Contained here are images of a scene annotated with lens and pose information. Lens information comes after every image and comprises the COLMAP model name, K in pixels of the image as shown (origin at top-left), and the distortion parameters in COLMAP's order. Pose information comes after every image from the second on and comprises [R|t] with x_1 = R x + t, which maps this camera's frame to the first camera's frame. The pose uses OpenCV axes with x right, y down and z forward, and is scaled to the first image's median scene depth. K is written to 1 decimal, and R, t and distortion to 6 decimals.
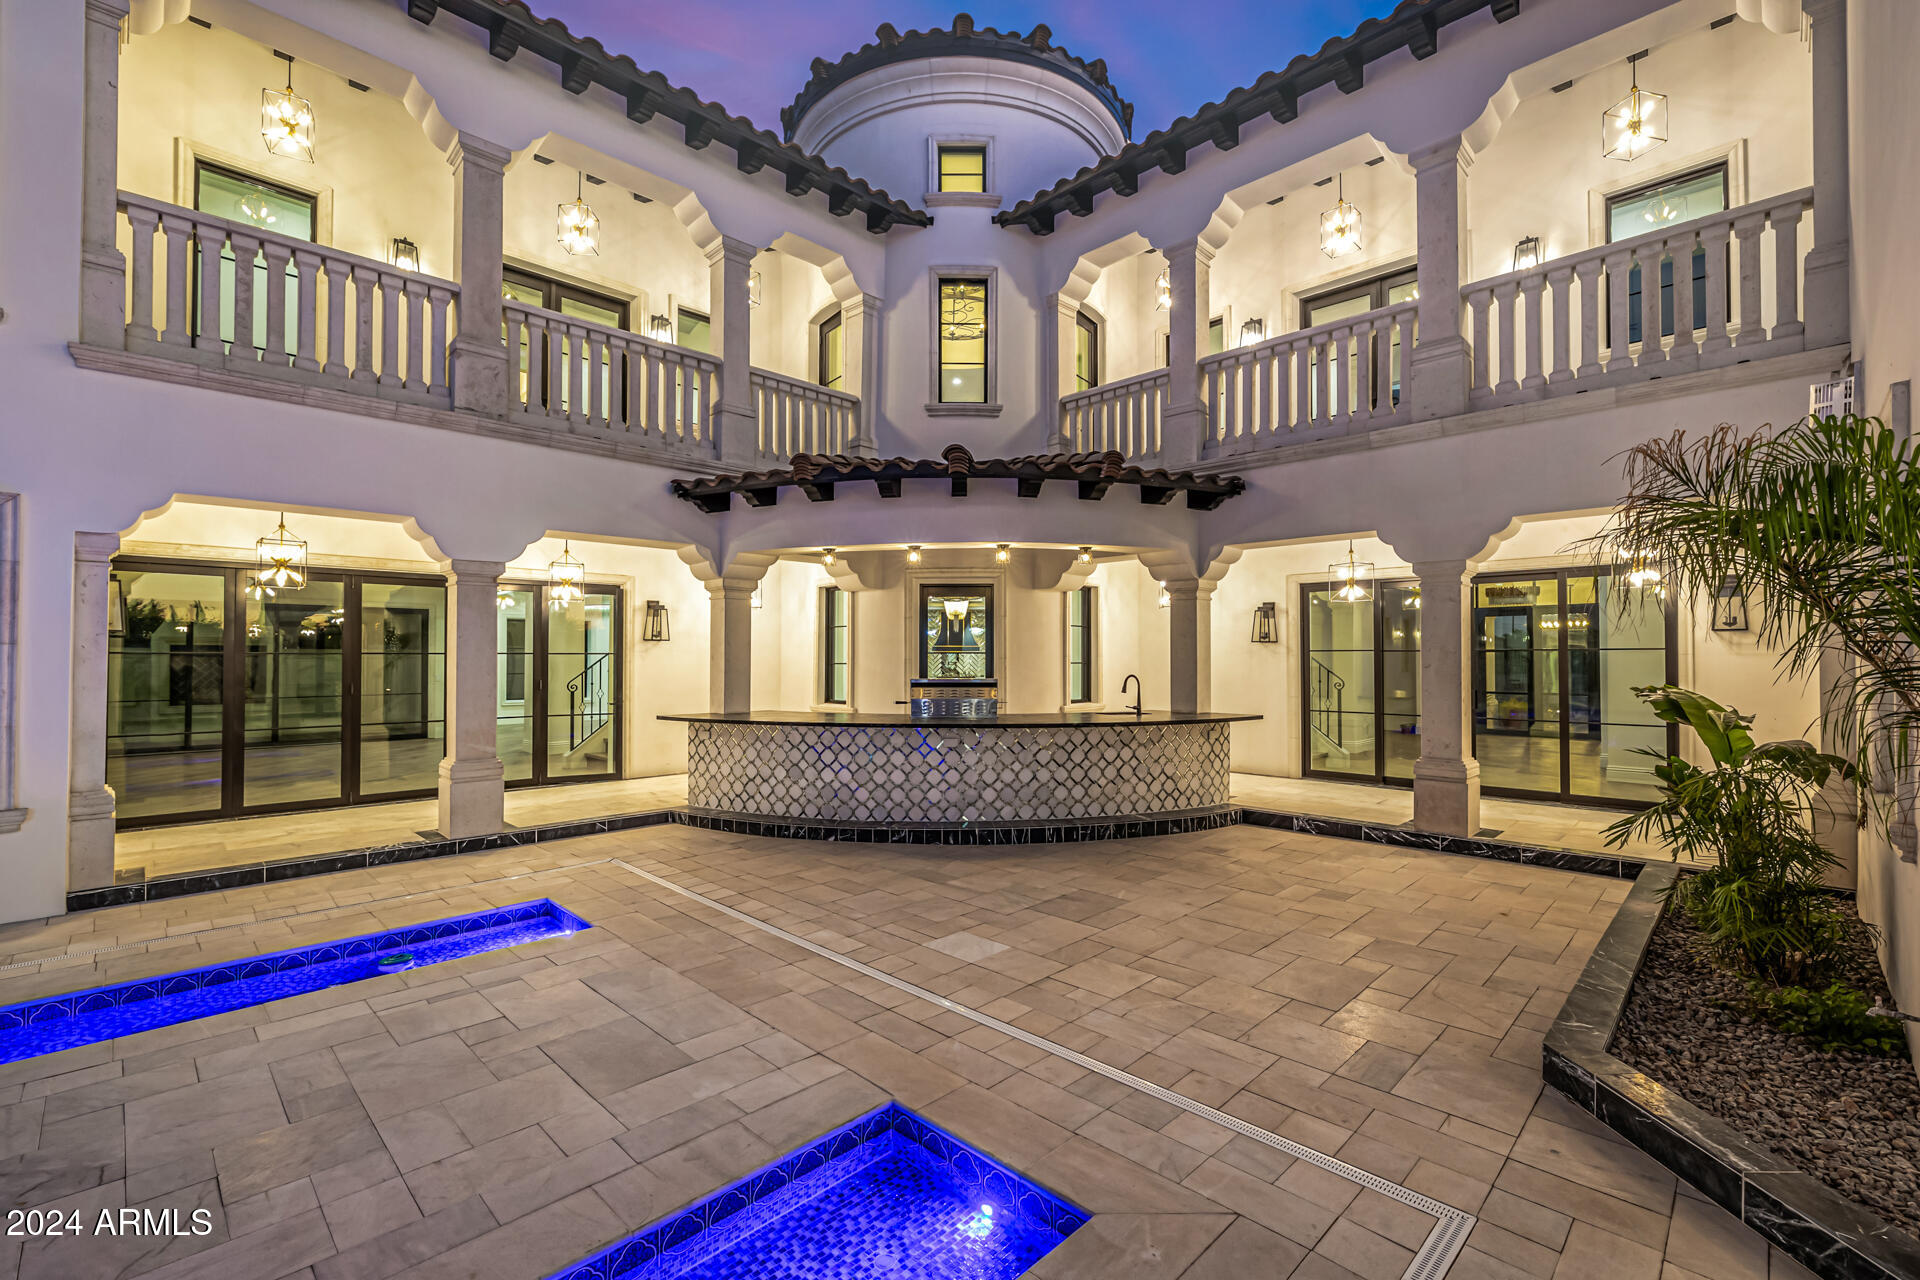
lens RADIAL K [[834.8, 0, 960.0], [0, 834.8, 640.0], [0, 0, 1]] dist [0.002978, 0.000172]
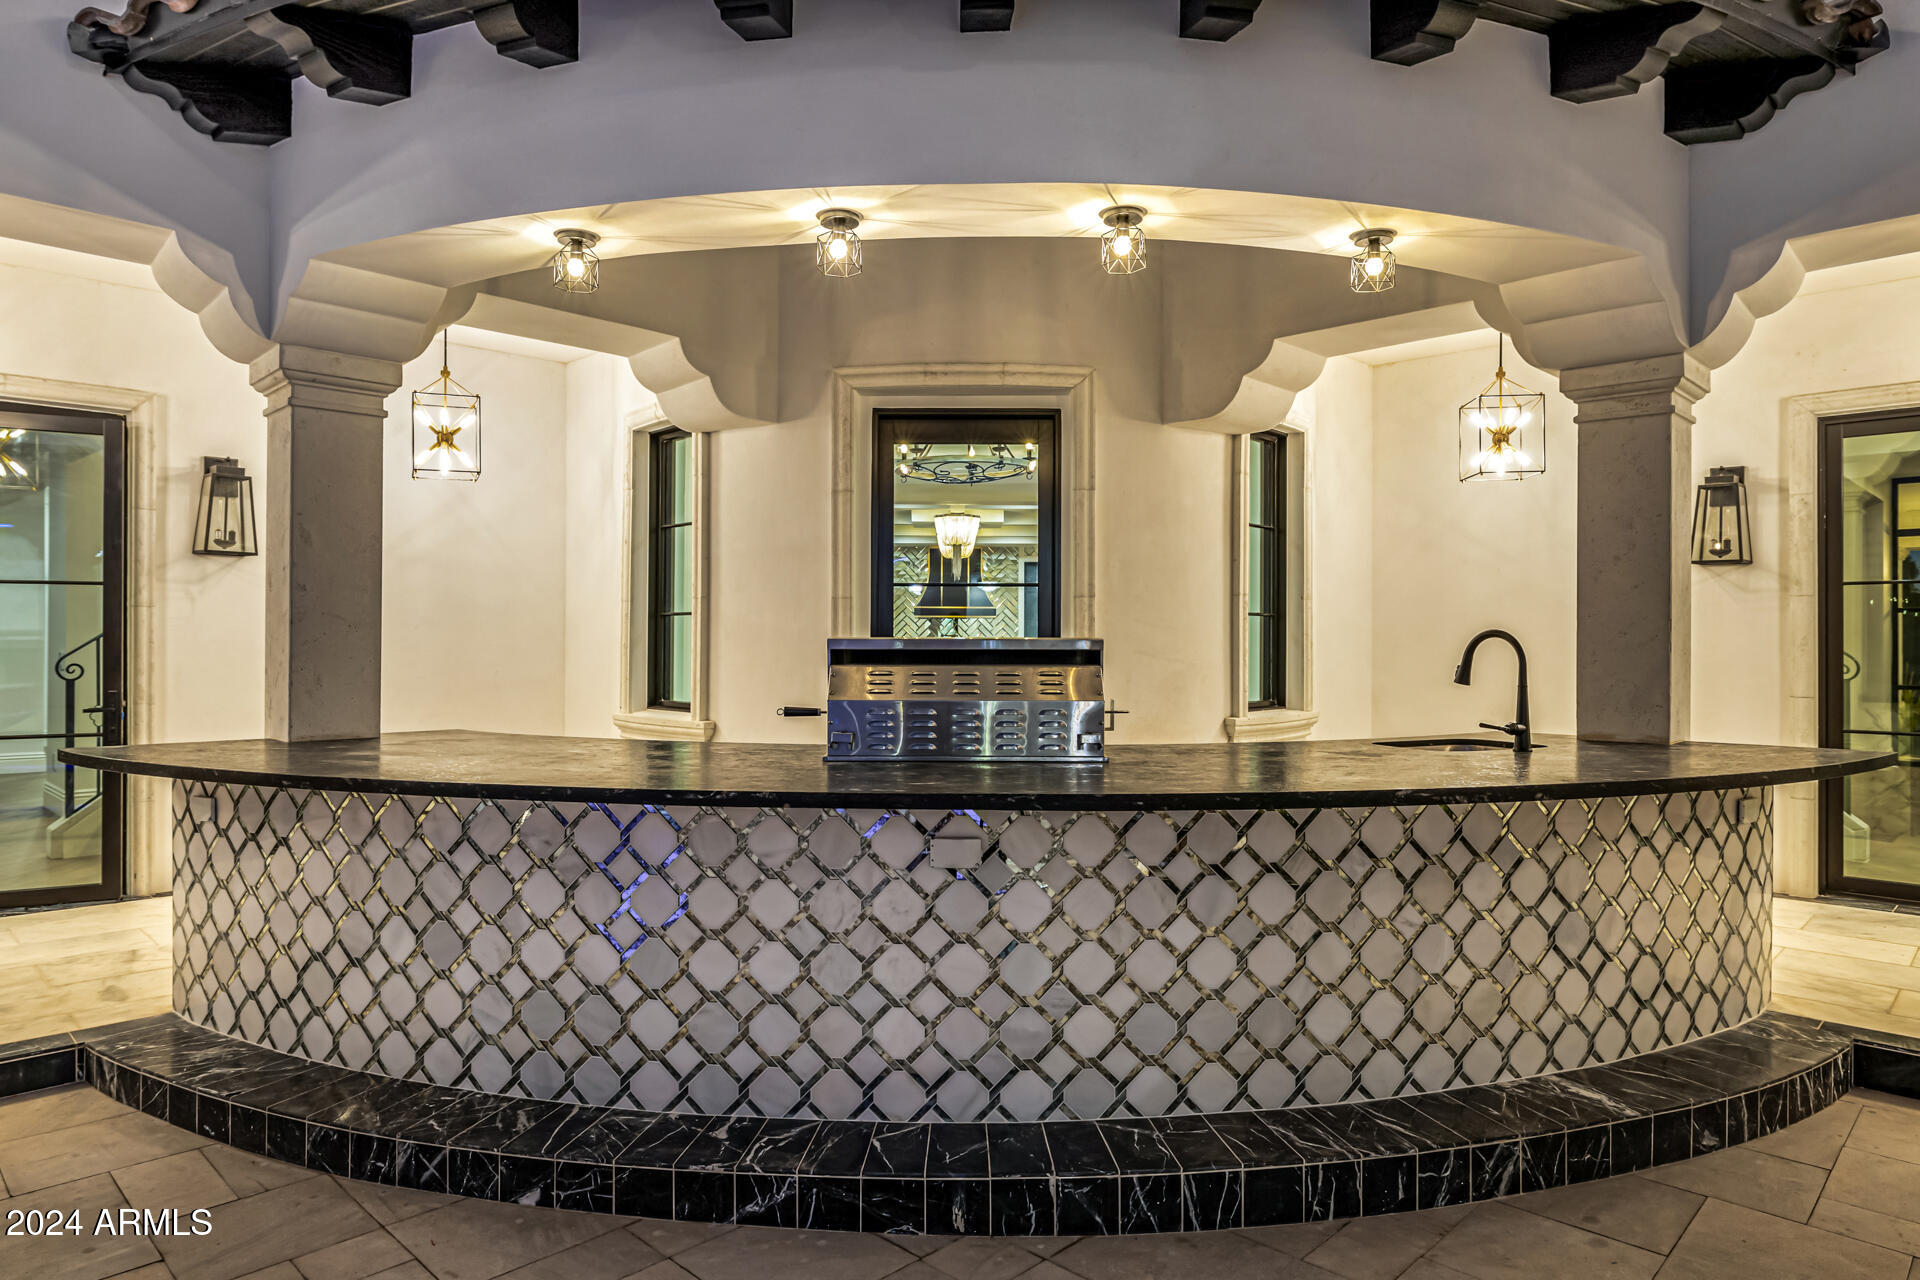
lens RADIAL K [[1160.2, 0, 960.0], [0, 1160.2, 640.0], [0, 0, 1]] dist [-0.002824, -0.000312]
pose [[0.999990, 0.002957, 0.003248, -0.010971], [-0.003017, 0.999824, 0.018513, 0.041017], [-0.003192, -0.018523, 0.999823, 0.580458]]
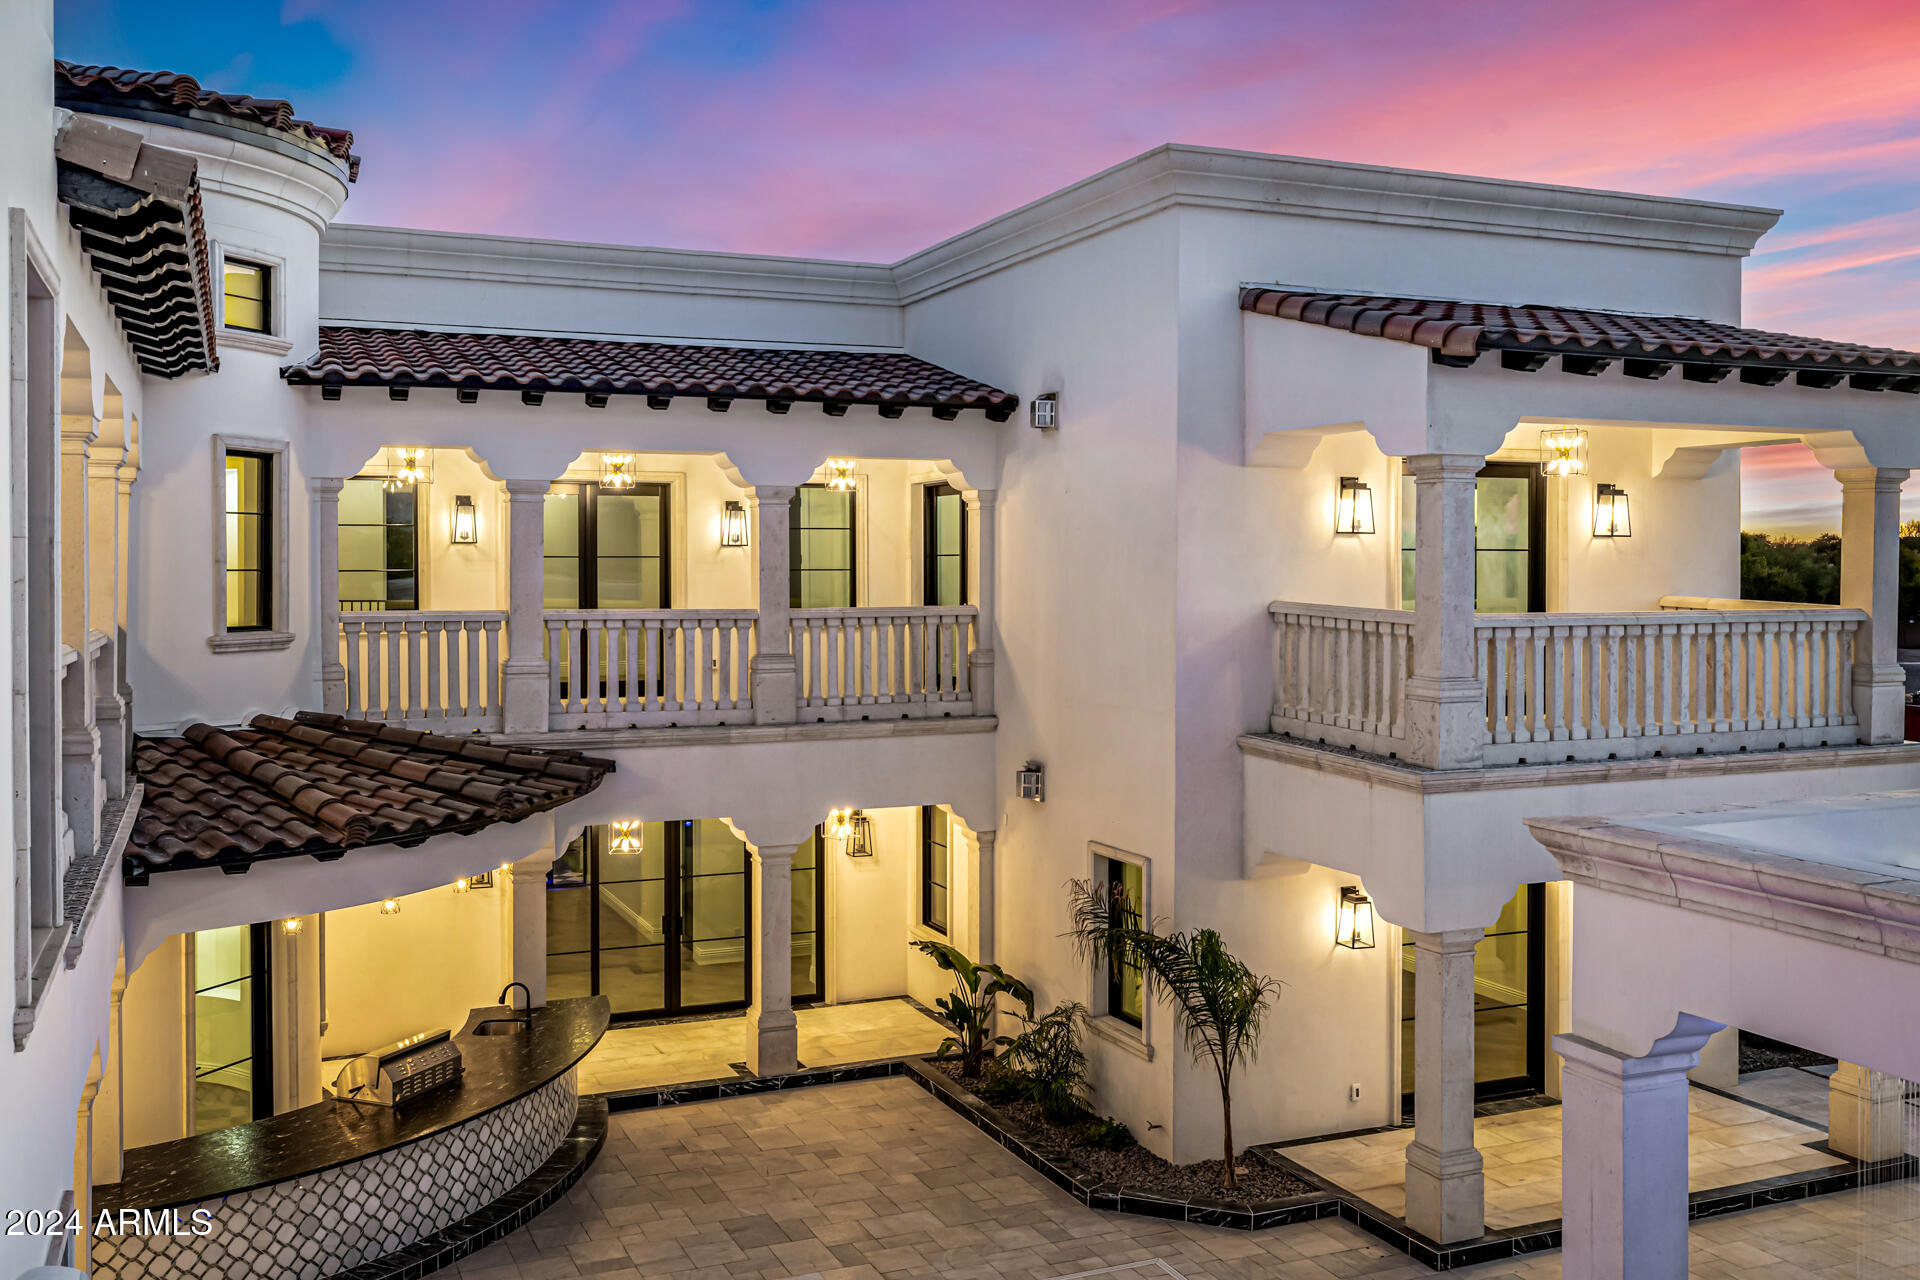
lens RADIAL K [[1683.0, 0, 927.8], [0, 1683.0, 598.8], [0, 0, 1]] dist [-0.004949, -0.002246]
pose [[0.382443, -0.016007, 0.923840, -1.374468], [-0.016336, 0.999576, 0.024082, -0.450852], [-0.923835, -0.024302, 0.382020, -0.080619]]
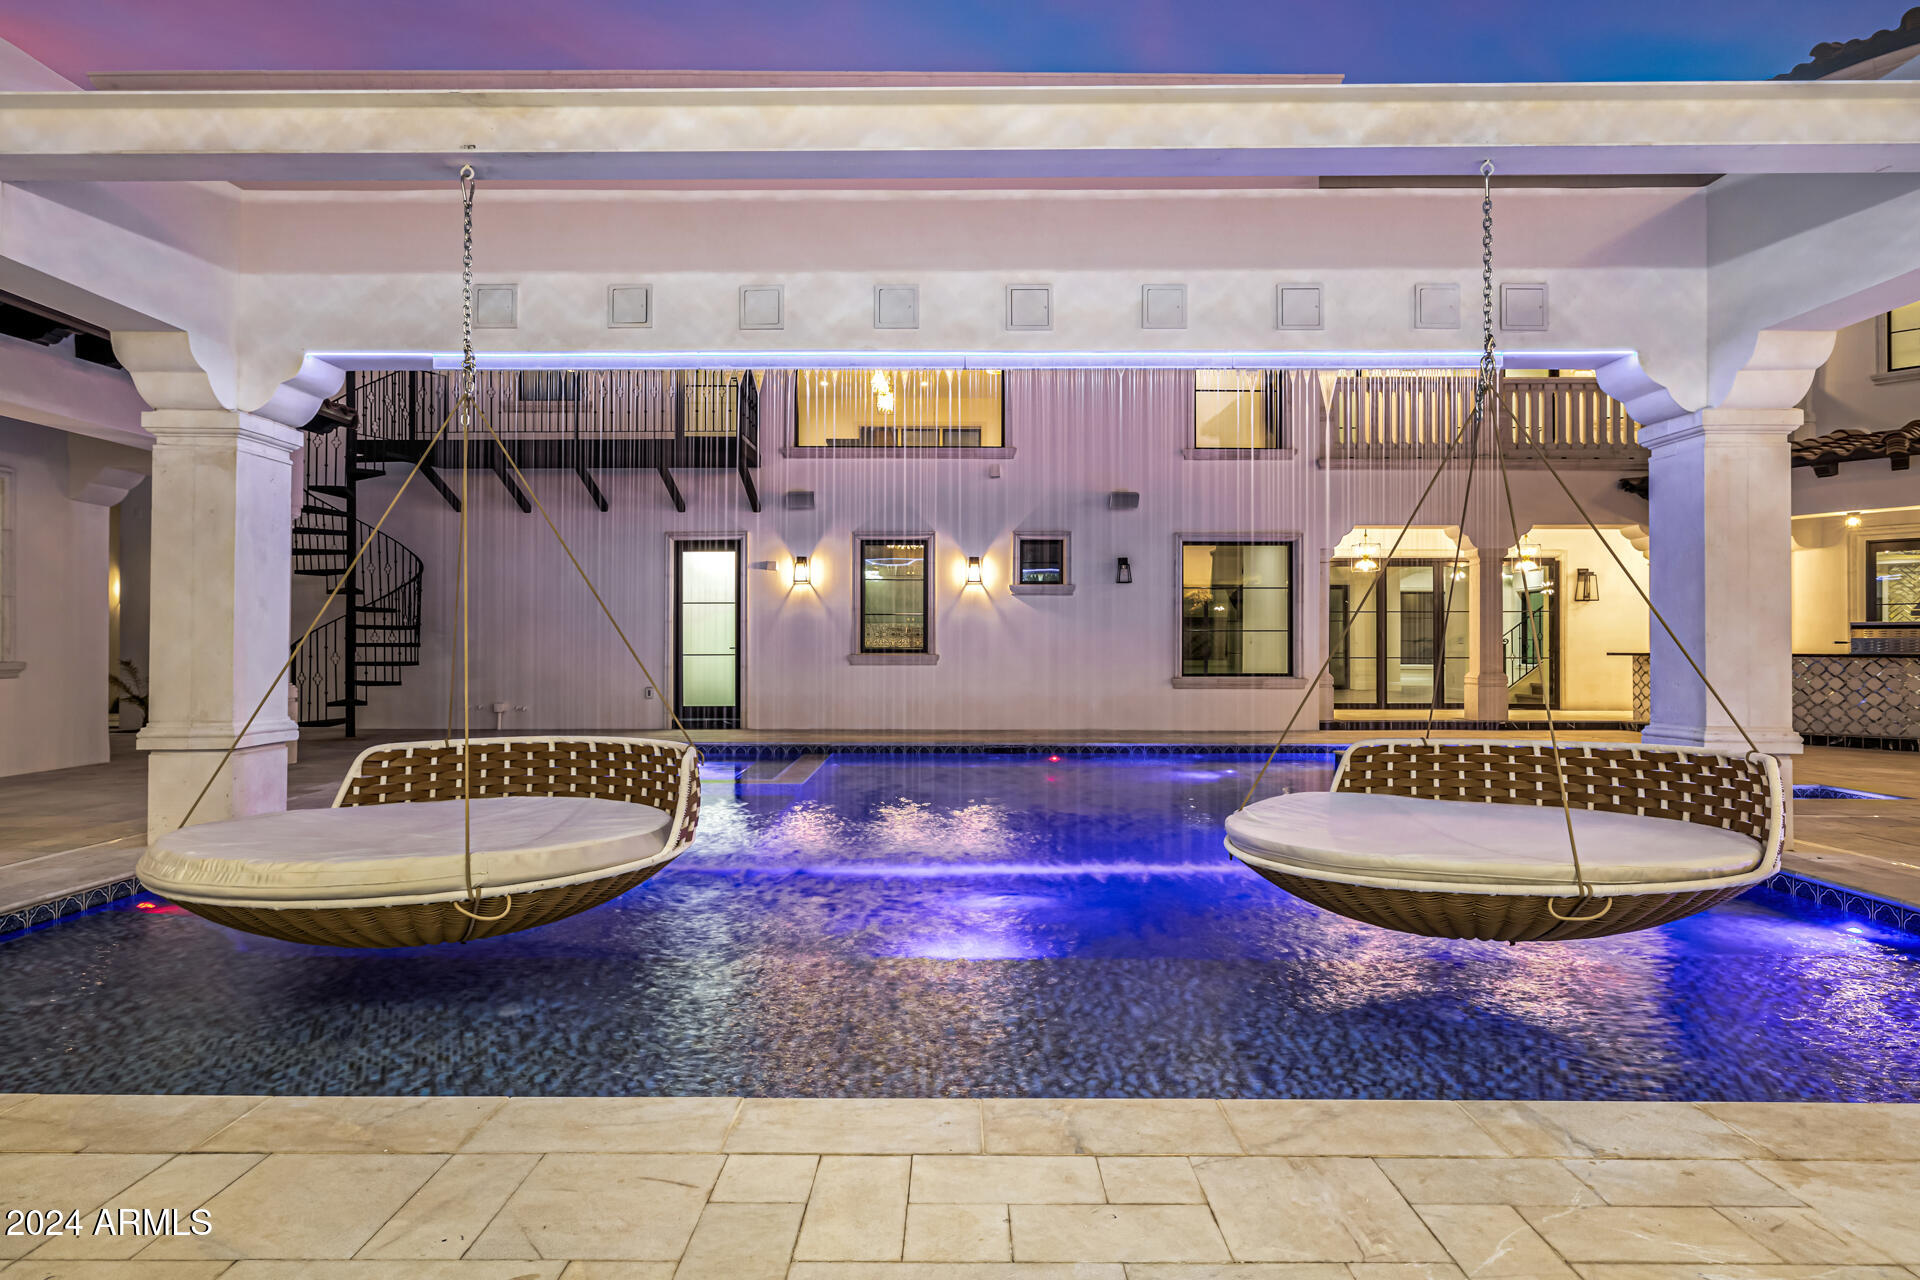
lens RADIAL K [[1059.2, 0, 935.3], [0, 1059.2, 637.3], [0, 0, 1]] dist [-0.002219, -0.001258]
pose [[0.697492, -0.003126, -0.716586, 0.117234], [0.012527, 0.999891, 0.007832, 0.041245], [0.716483, -0.014439, 0.697455, -1.057245]]
